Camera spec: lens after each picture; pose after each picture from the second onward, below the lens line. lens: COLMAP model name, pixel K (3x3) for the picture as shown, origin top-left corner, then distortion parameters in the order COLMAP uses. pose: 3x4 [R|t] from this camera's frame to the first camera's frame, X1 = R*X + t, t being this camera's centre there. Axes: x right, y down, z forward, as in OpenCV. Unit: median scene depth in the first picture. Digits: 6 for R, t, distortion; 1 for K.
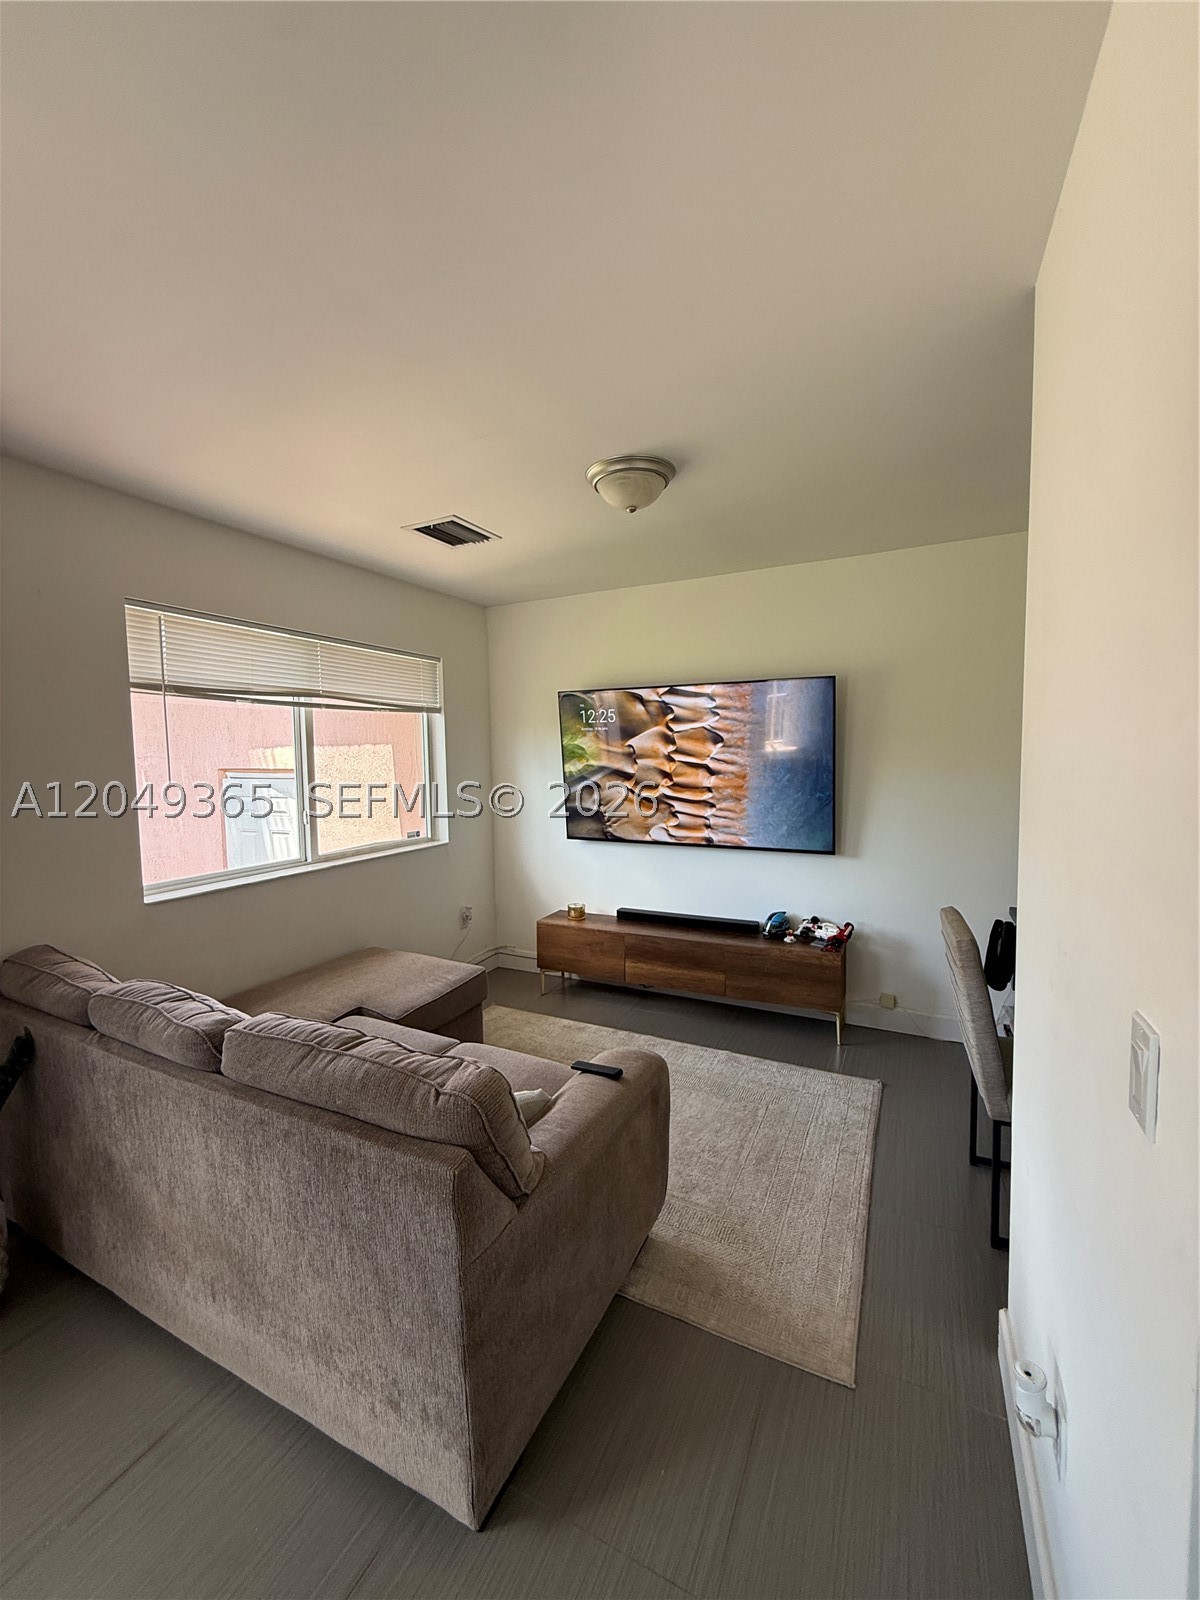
lens RADIAL K [[637.1, 0, 599.9], [0, 637.1, 794.9], [0, 0, 1]] dist [0.000683, 0.000090]
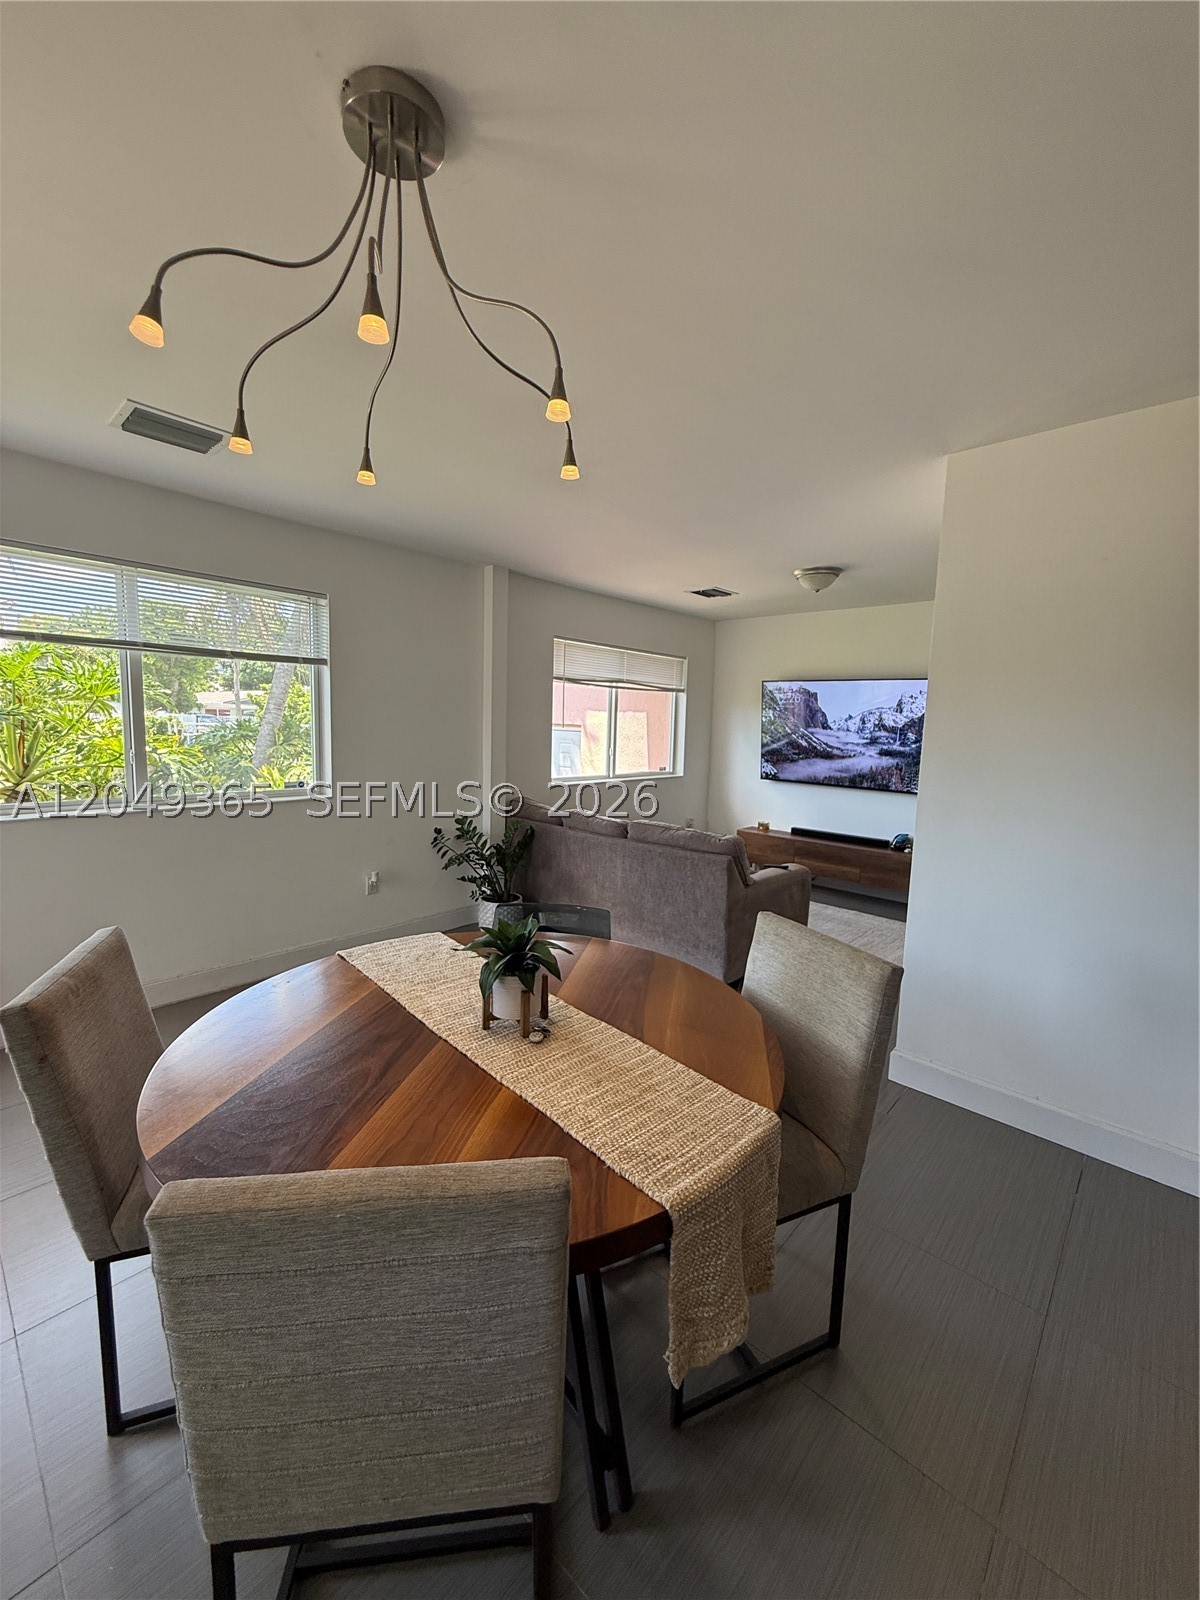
lens RADIAL K [[635.3, 0, 600.0], [0, 635.3, 800.0], [0, 0, 1]] dist [-0.010093, 0.000081]
pose [[0.959730, 0.074729, -0.270803, -0.007118], [-0.059879, 0.996234, 0.062701, 0.060806], [0.274469, -0.043960, 0.960591, -0.706330]]
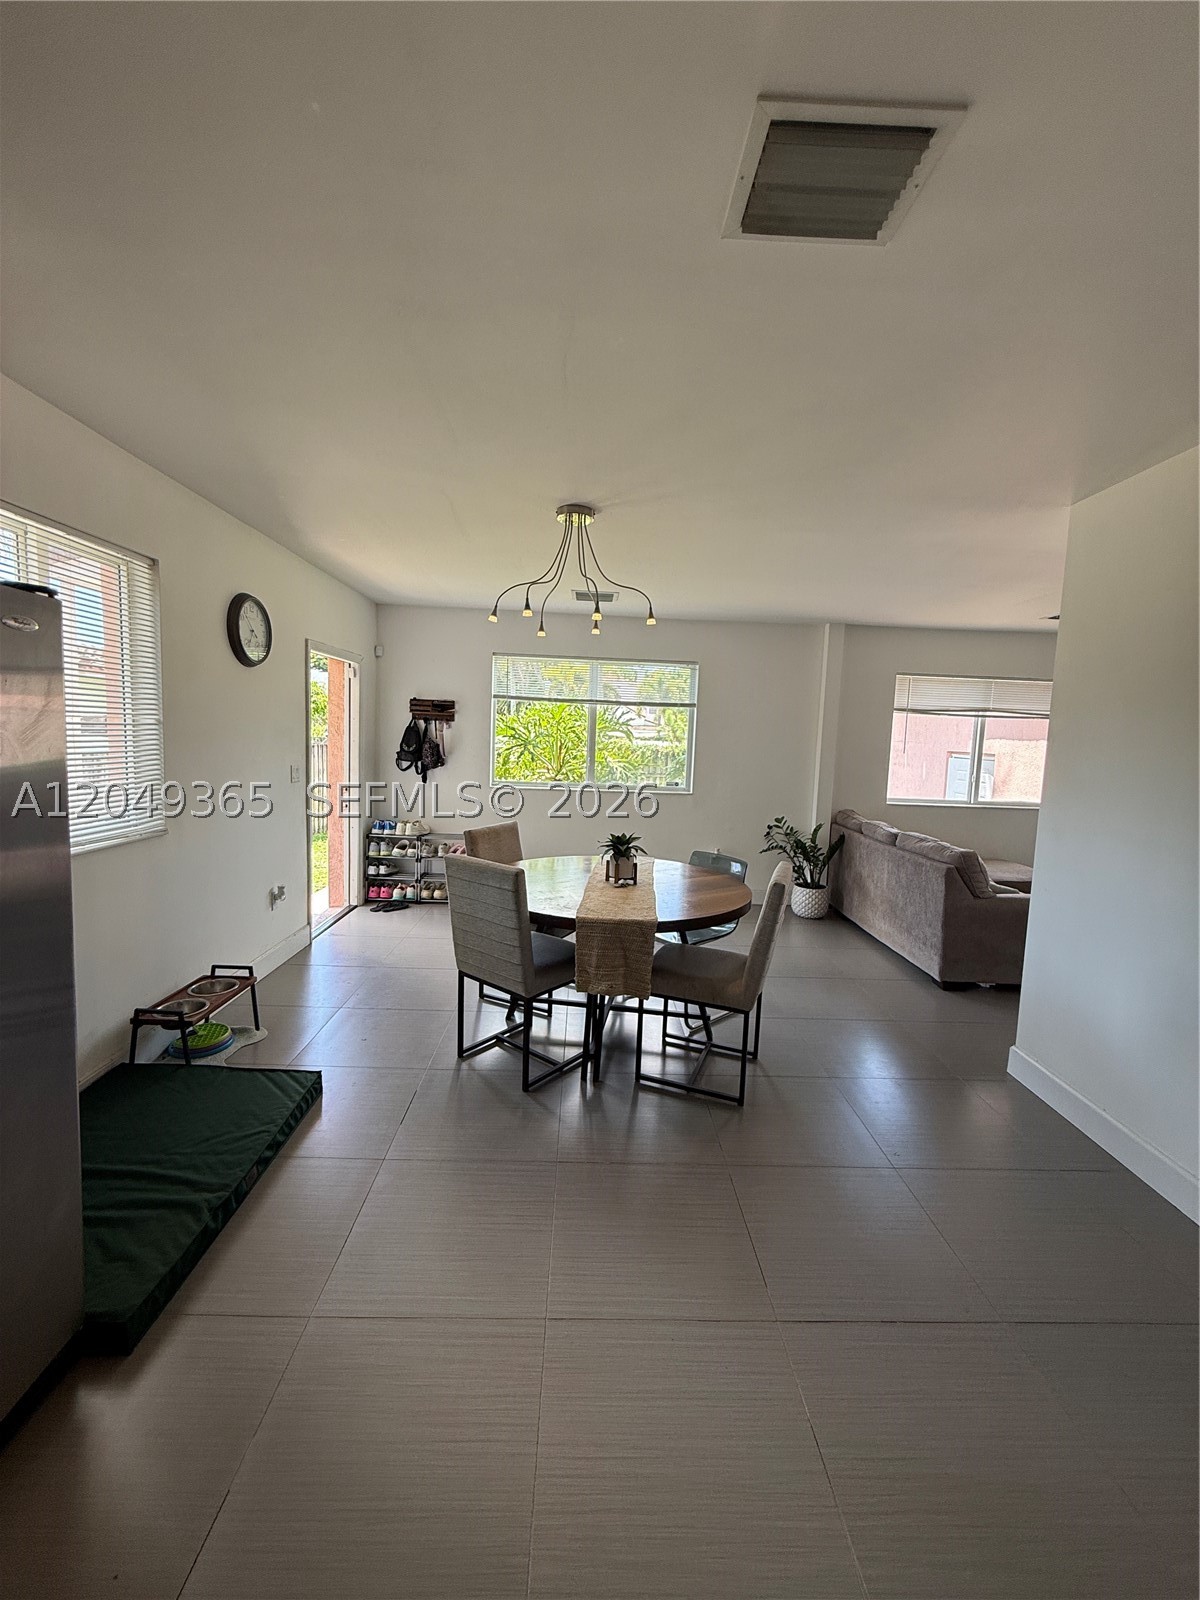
lens RADIAL K [[637.1, 0, 599.9], [0, 637.1, 794.9], [0, 0, 1]] dist [0.000683, 0.000090]
pose [[0.458053, 0.112317, -0.881800, 0.653739], [-0.102823, 0.992021, 0.072944, 0.058325], [0.882958, 0.057257, 0.465947, -0.773384]]
